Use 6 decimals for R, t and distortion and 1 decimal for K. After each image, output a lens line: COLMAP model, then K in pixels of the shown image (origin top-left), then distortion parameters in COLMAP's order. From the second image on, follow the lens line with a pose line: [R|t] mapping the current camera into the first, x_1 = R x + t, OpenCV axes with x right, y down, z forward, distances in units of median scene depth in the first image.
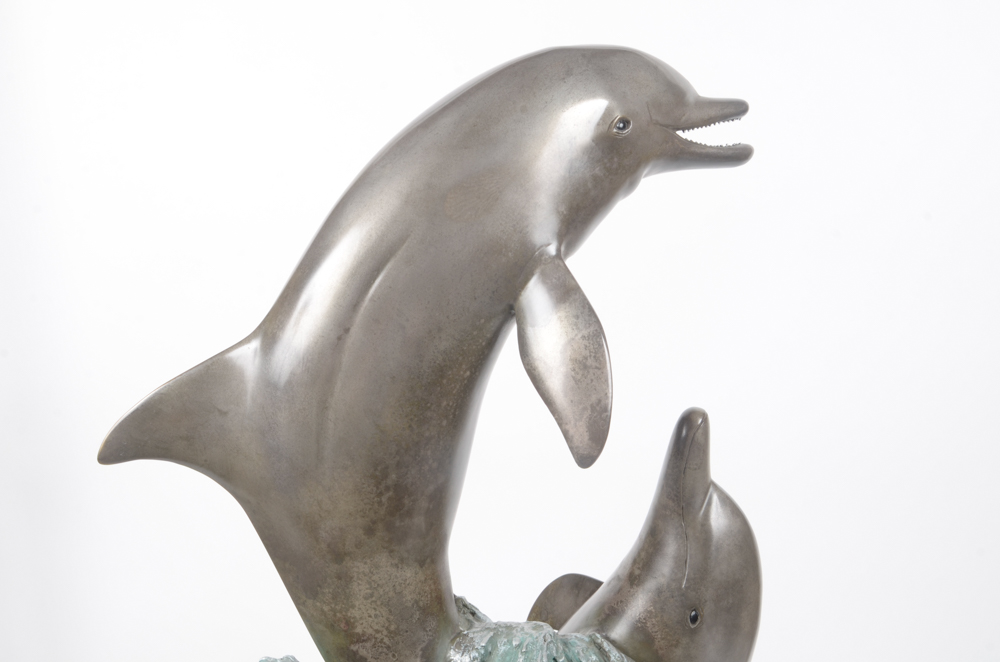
lens RADIAL K [[1226.0, 0, 495.9], [0, 1226.0, 330.0], [0, 0, 1]] dist [-0.073090, 0.000000]
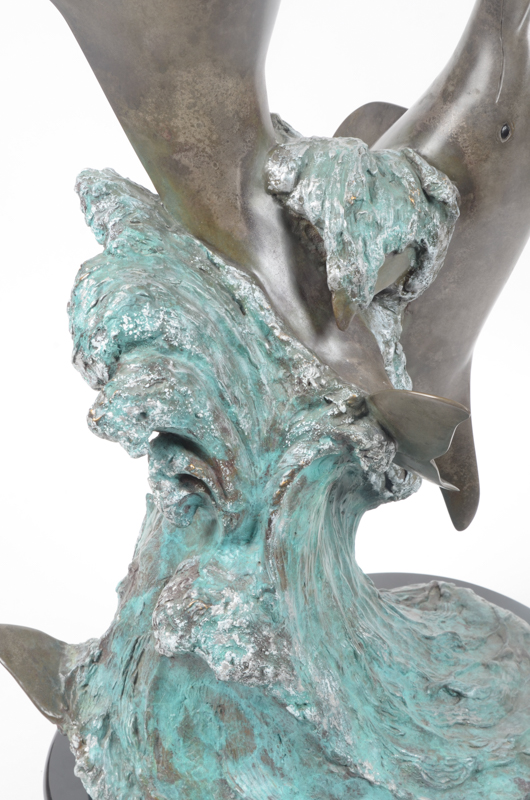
lens RADIAL K [[1407.6, 0, 273.3], [0, 1407.6, 414.0], [0, 0, 1]] dist [-0.013221, 0.000000]
pose [[0.999109, 0.004176, 0.042006, -0.083751], [-0.018804, 0.934940, 0.354307, 0.040585], [-0.037794, -0.354781, 0.934185, -0.194120]]
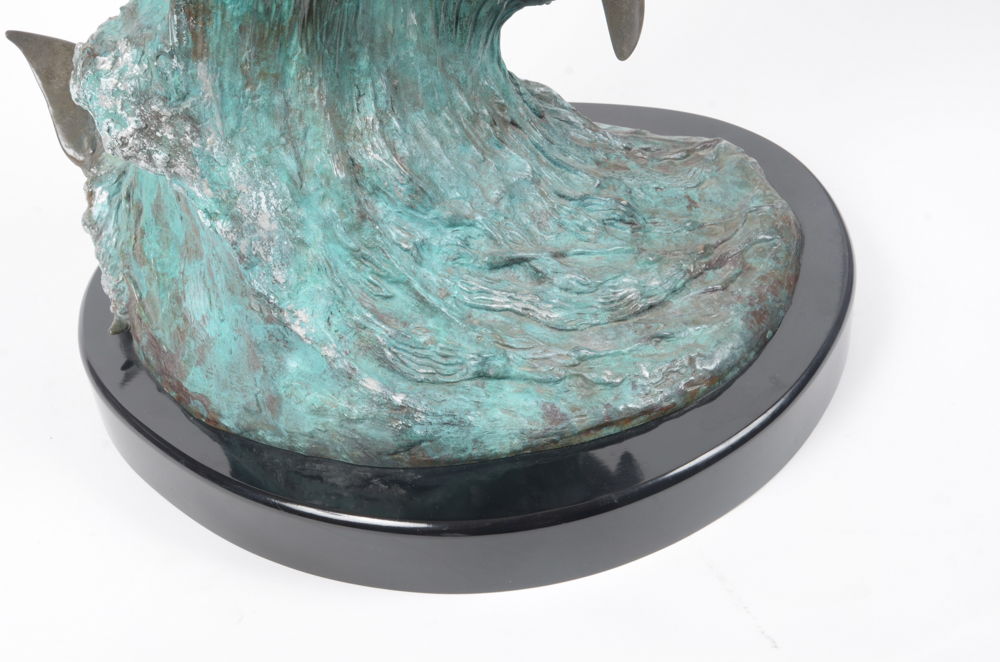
lens RADIAL K [[1455.2, 0, 498.6], [0, 1455.2, 335.5], [0, 0, 1]] dist [-0.062923, 0.000000]
pose [[0.858434, 0.305052, -0.412353, 0.593238], [0.012567, 0.791174, 0.611461, 0.182546], [0.512771, -0.530081, 0.675337, 0.259760]]
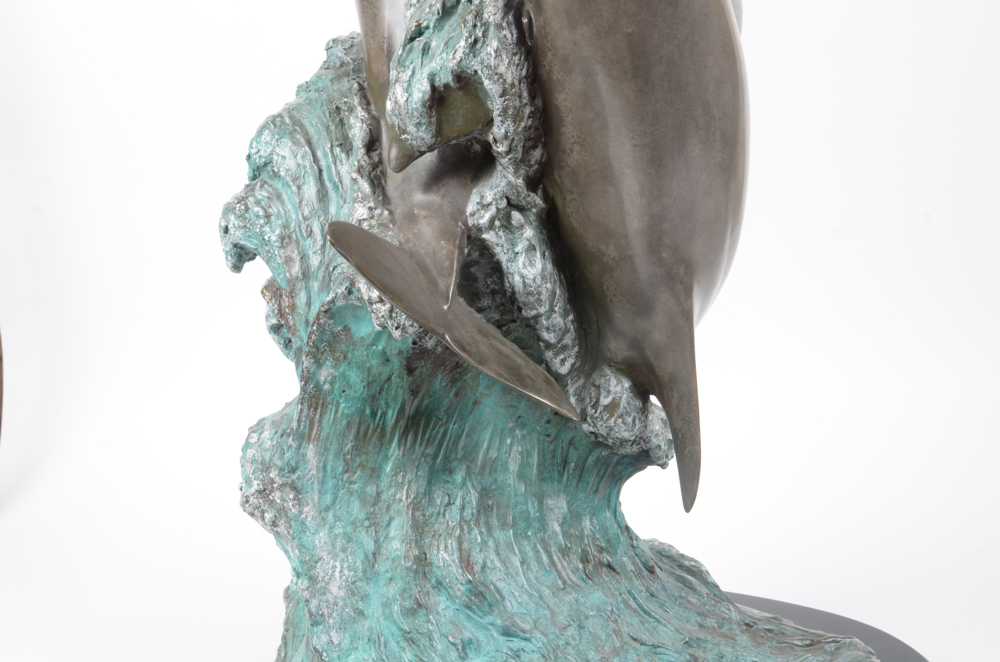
lens RADIAL K [[1152.5, 0, 485.1], [0, 1152.5, 324.0], [0, 0, 1]] dist [-0.104080, 0.000000]
pose [[0.518531, 0.136238, -0.844136, 0.825533], [0.036763, 0.982760, 0.181194, 0.358720], [0.854268, -0.124988, 0.504583, 0.558028]]
